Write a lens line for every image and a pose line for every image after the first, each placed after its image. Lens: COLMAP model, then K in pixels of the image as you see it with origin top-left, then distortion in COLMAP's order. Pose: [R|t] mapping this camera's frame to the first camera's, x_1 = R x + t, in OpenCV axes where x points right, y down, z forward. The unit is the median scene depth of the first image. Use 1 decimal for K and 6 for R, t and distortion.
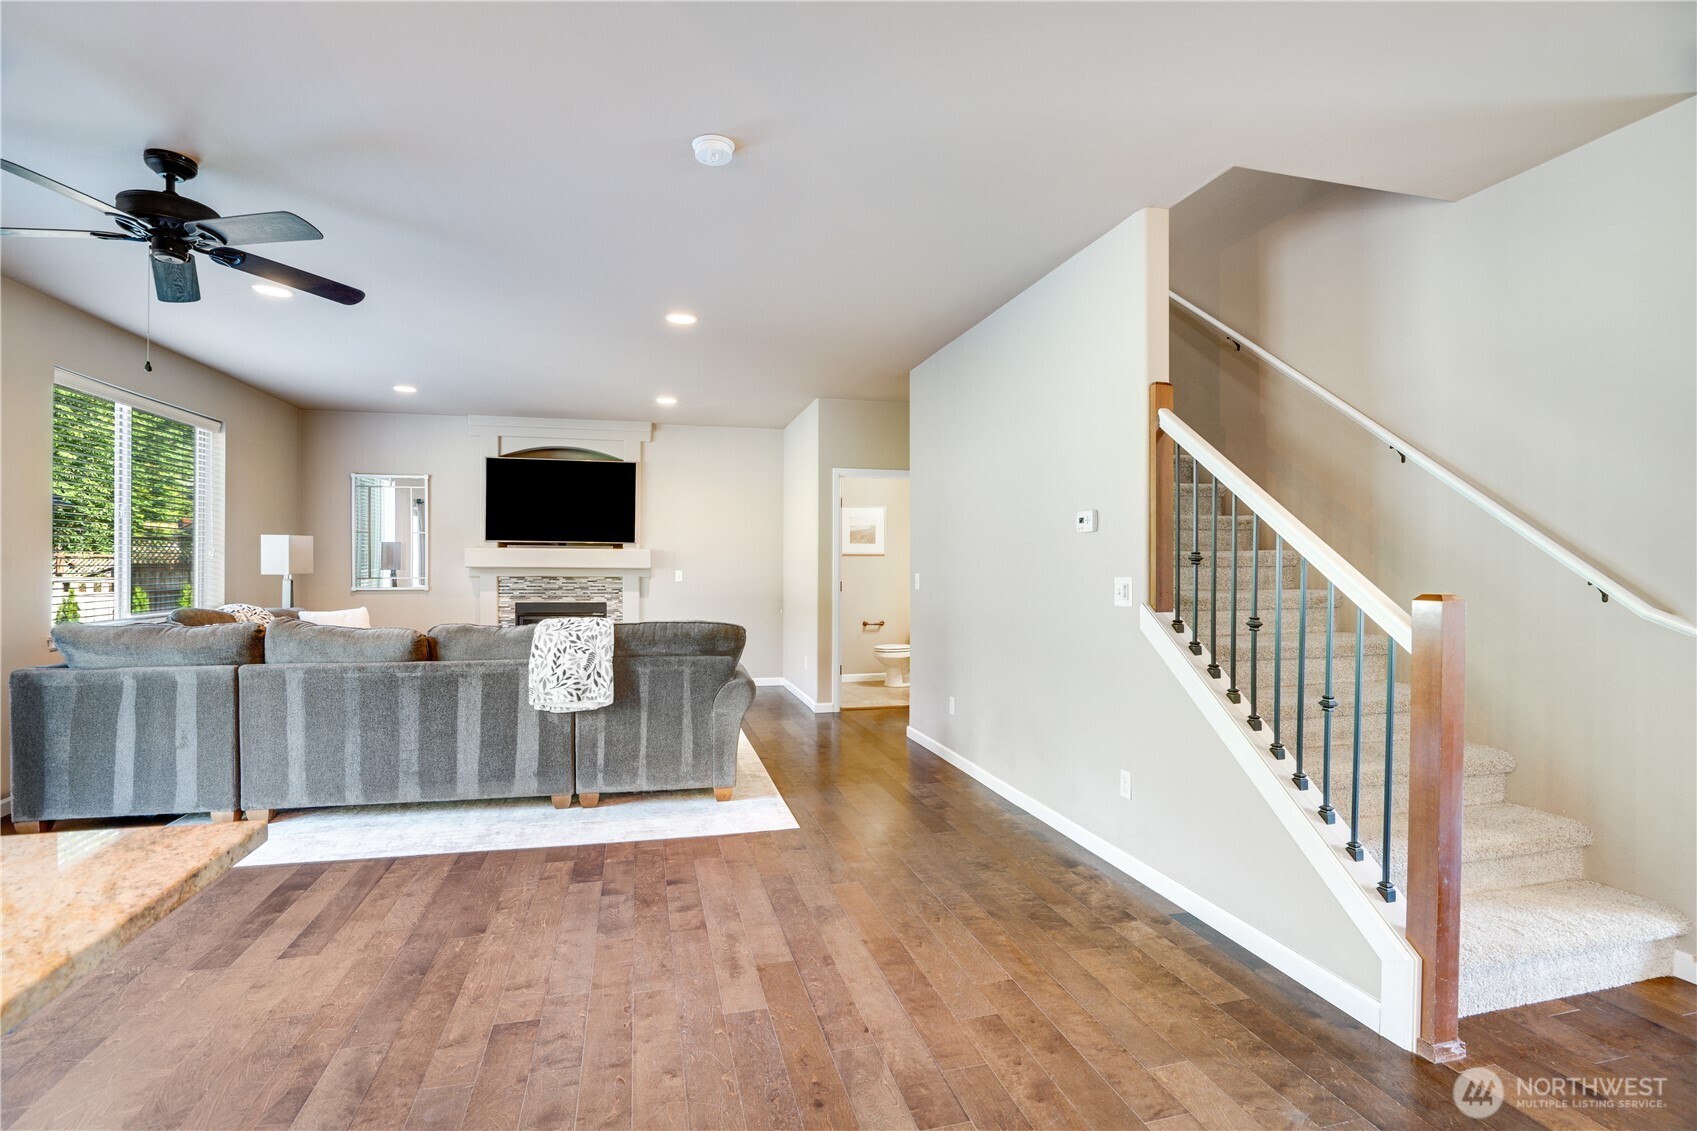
lens RADIAL K [[788.4, 0, 842.3], [0, 788.4, 569.1], [0, 0, 1]] dist [-0.056652, 0.020500]
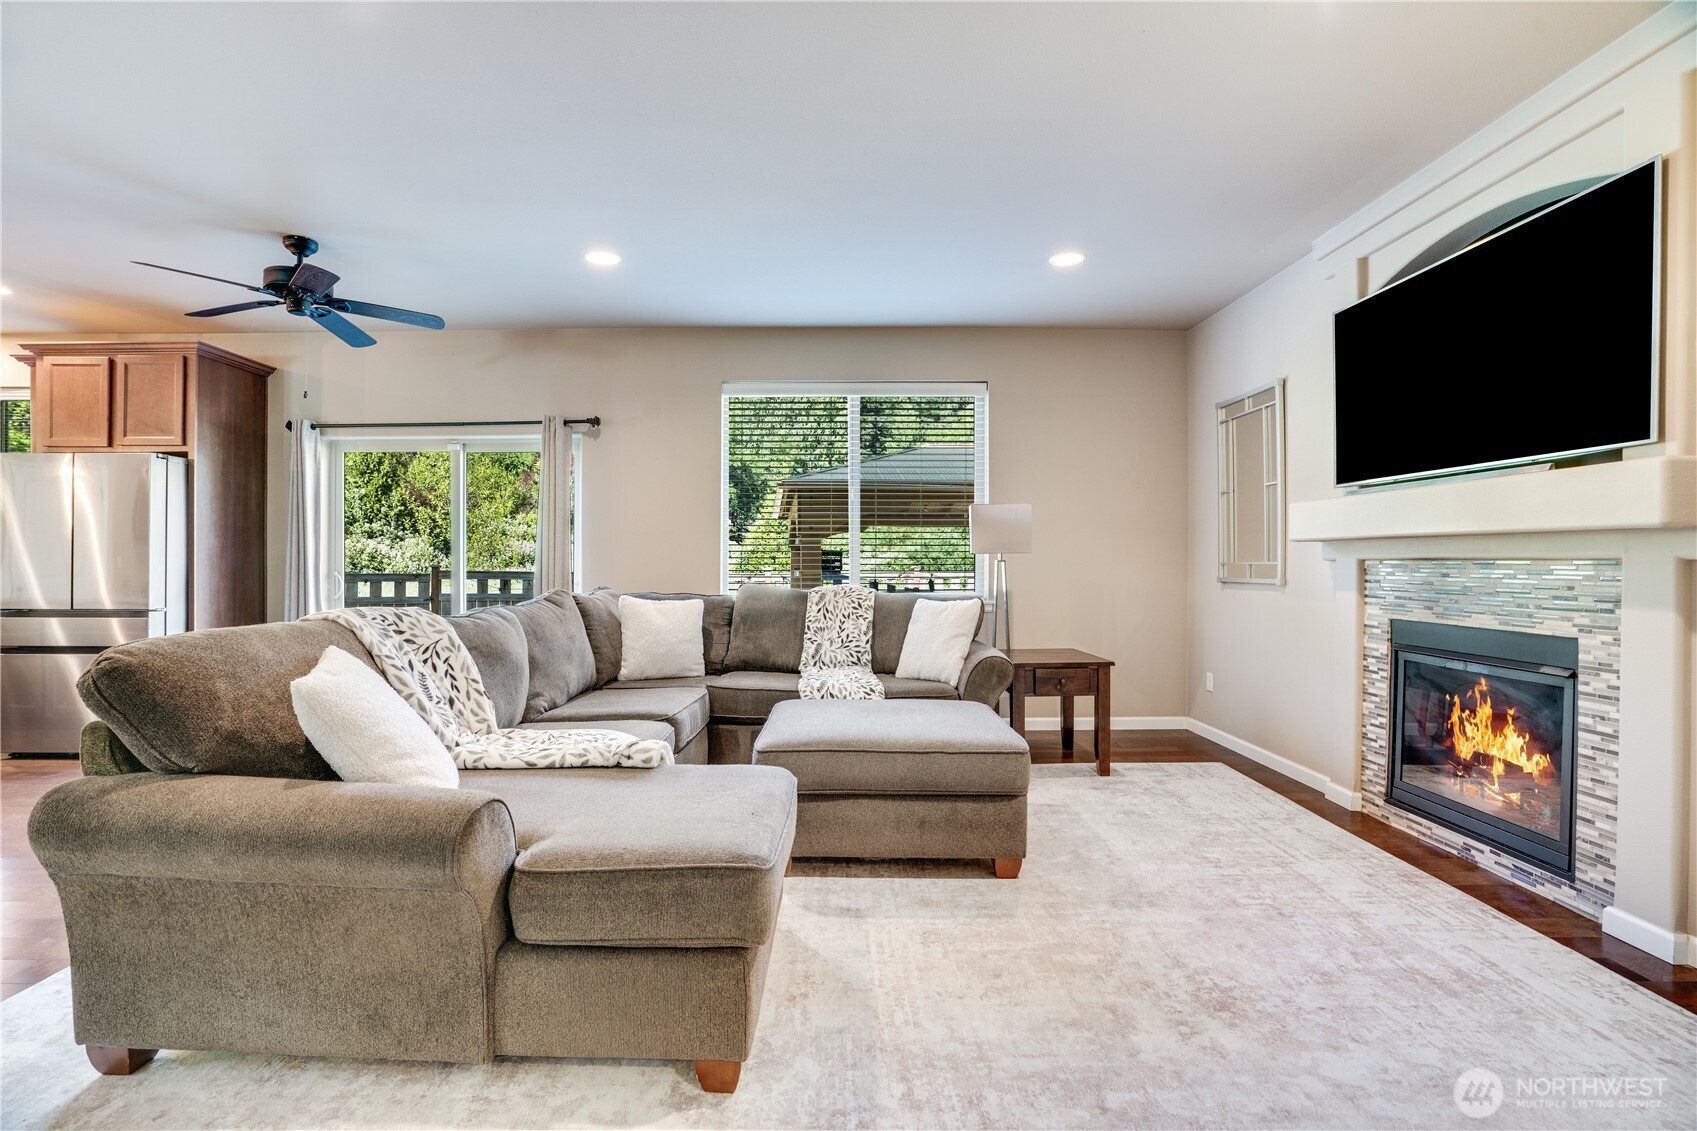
lens RADIAL K [[788.4, 0, 837.1], [0, 788.4, 566.8], [0, 0, 1]] dist [-0.056652, 0.020500]
pose [[-0.242441, -0.000836, -0.970166, 0.159858], [-0.006297, 0.999980, 0.000712, 0.030121], [0.970146, 0.006282, -0.242441, 1.597419]]
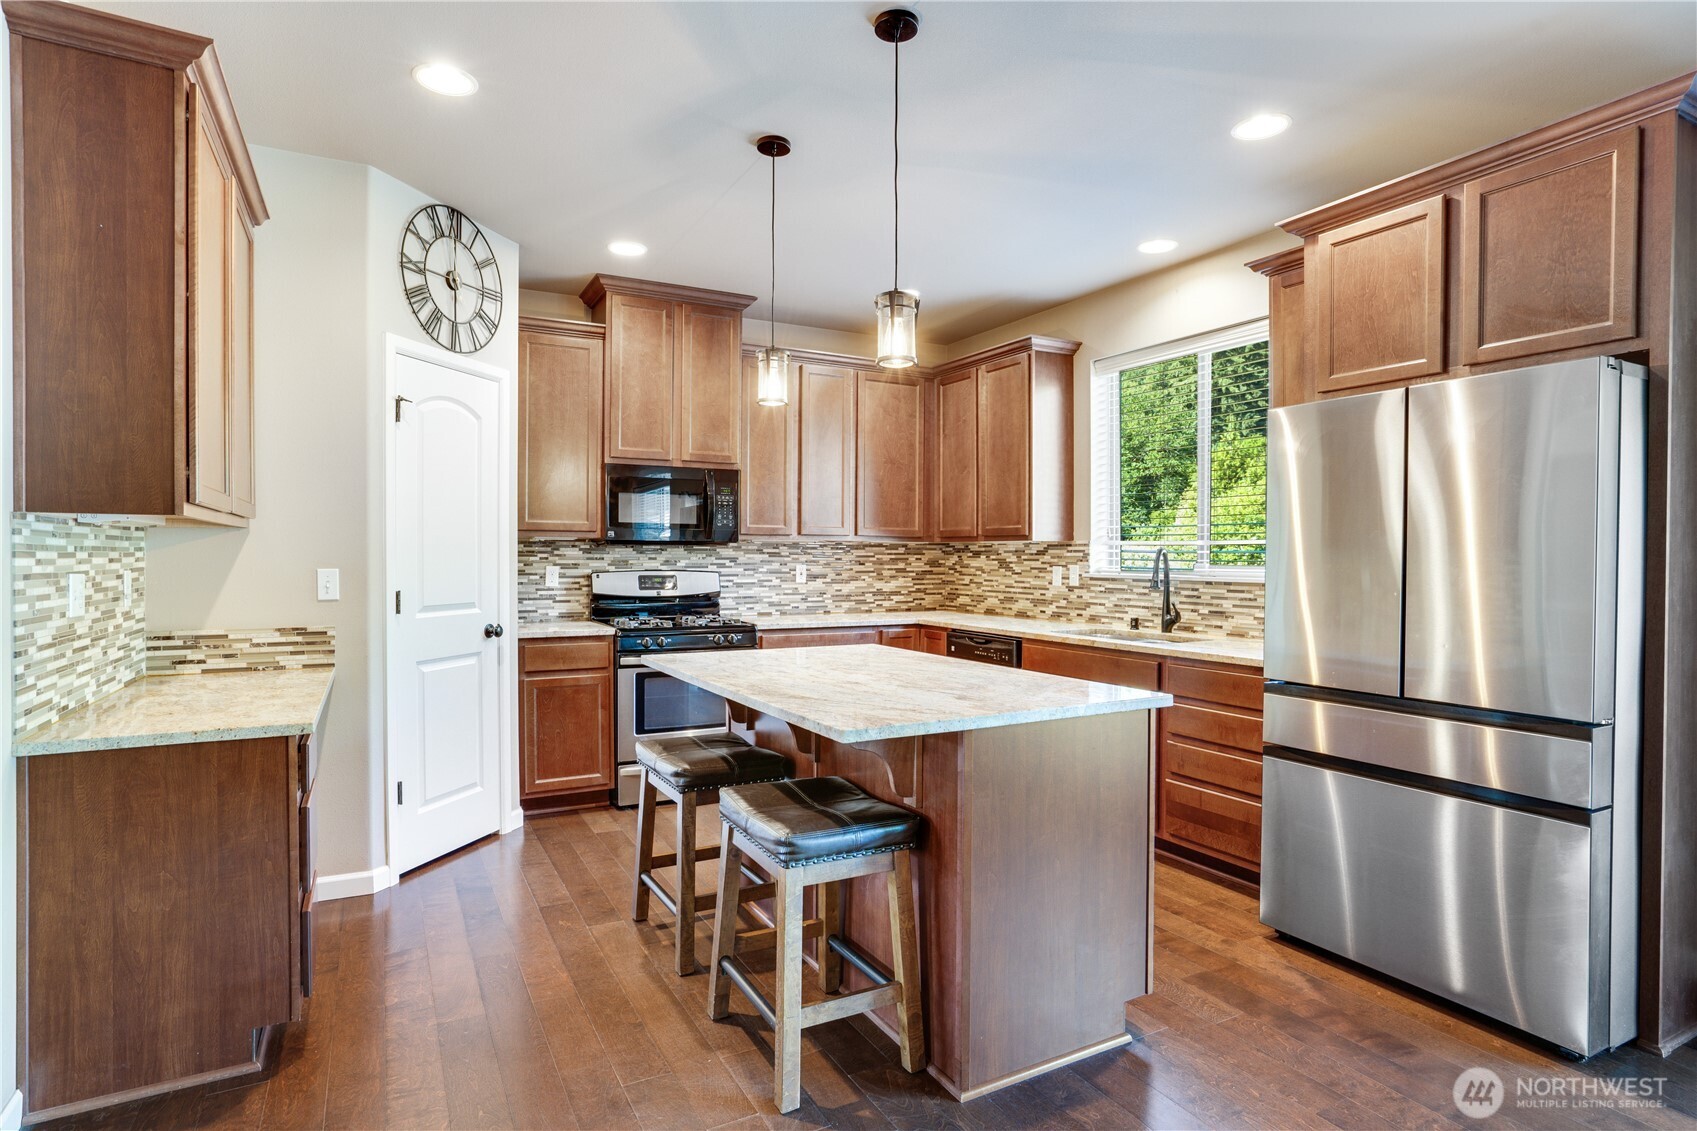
lens RADIAL K [[879.8, 0, 838.7], [0, 879.8, 565.1], [0, 0, 1]] dist [-0.045988, 0.021139]
pose [[-0.970821, -0.001995, -0.239795, -0.095213], [-0.005148, 0.999908, 0.012523, -0.004052], [0.239748, 0.013392, -0.970743, 0.745119]]
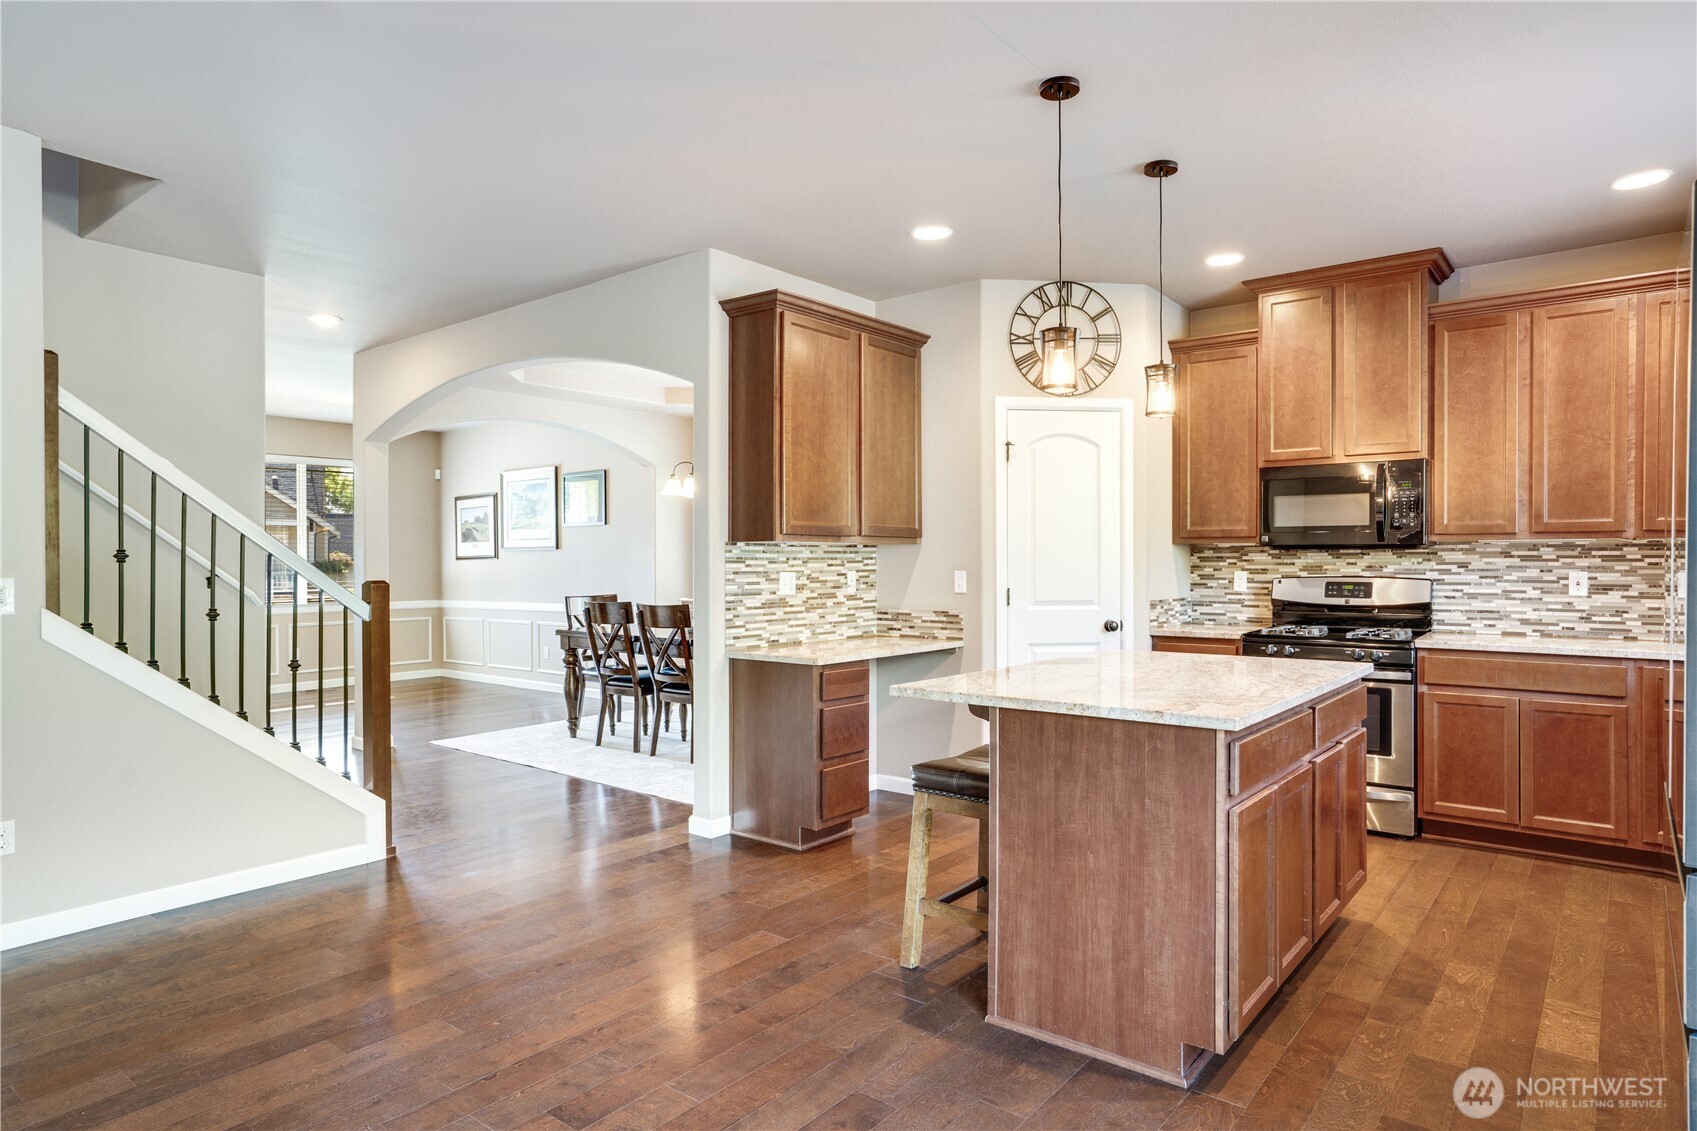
lens RADIAL K [[988.0, 0, 839.0], [0, 988.0, 563.6], [0, 0, 1]] dist [-0.015304, 0.016043]
pose [[-0.600309, -0.002147, 0.799765, -0.794226], [0.003657, 0.999979, 0.005429, -0.005876], [-0.799760, 0.006184, -0.600288, 0.765580]]
